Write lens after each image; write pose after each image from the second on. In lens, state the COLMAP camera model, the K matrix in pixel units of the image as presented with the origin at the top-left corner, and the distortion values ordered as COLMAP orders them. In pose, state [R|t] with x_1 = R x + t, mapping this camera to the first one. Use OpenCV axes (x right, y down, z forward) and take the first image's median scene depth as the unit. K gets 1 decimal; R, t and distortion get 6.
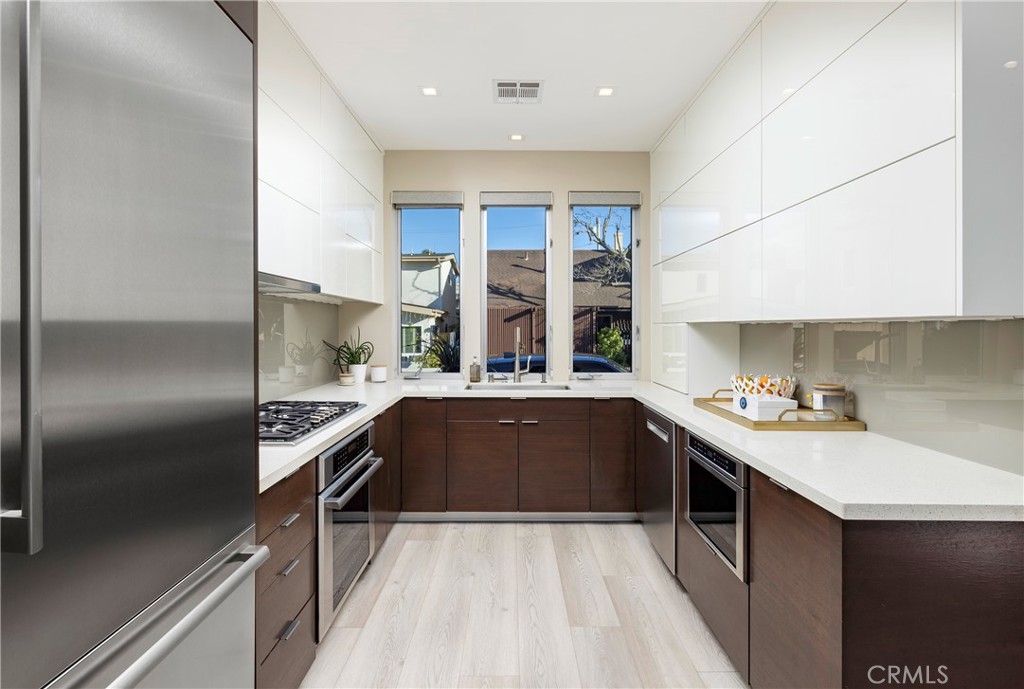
lens RADIAL K [[511.6, 0, 487.7], [0, 511.6, 327.0], [0, 0, 1]] dist [-0.000809, -0.000036]
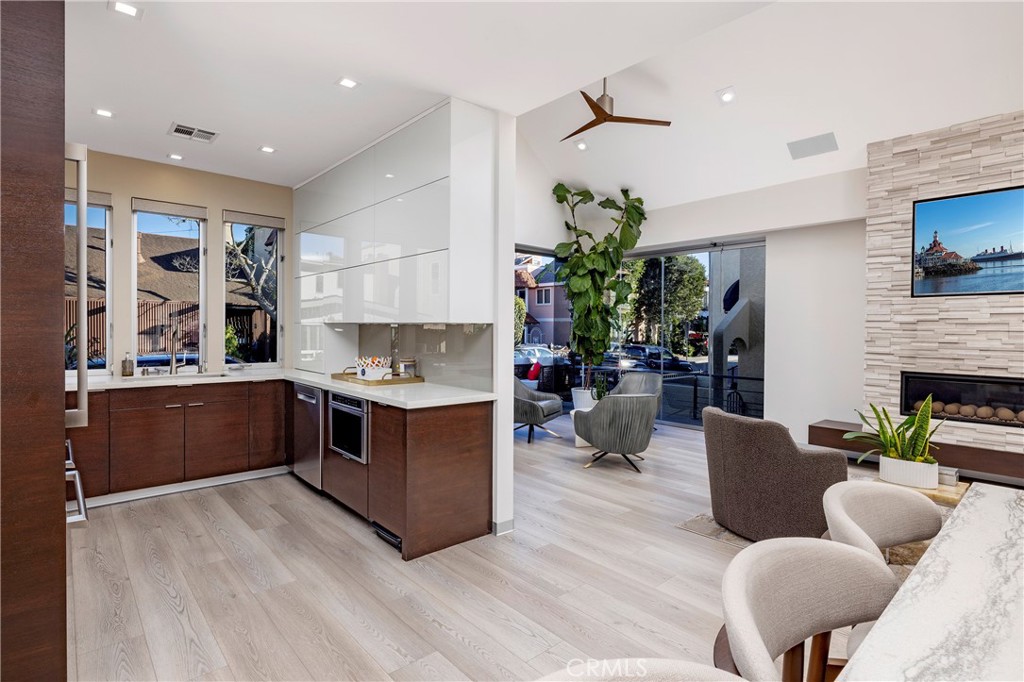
lens RADIAL K [[512.7, 0, 509.7], [0, 512.7, 335.6], [0, 0, 1]] dist [-0.007519, -0.001003]
pose [[0.724739, -0.005215, 0.689004, -0.236521], [-0.008276, 0.999833, 0.016273, -0.000718], [-0.688974, -0.017496, 0.724575, -0.416586]]
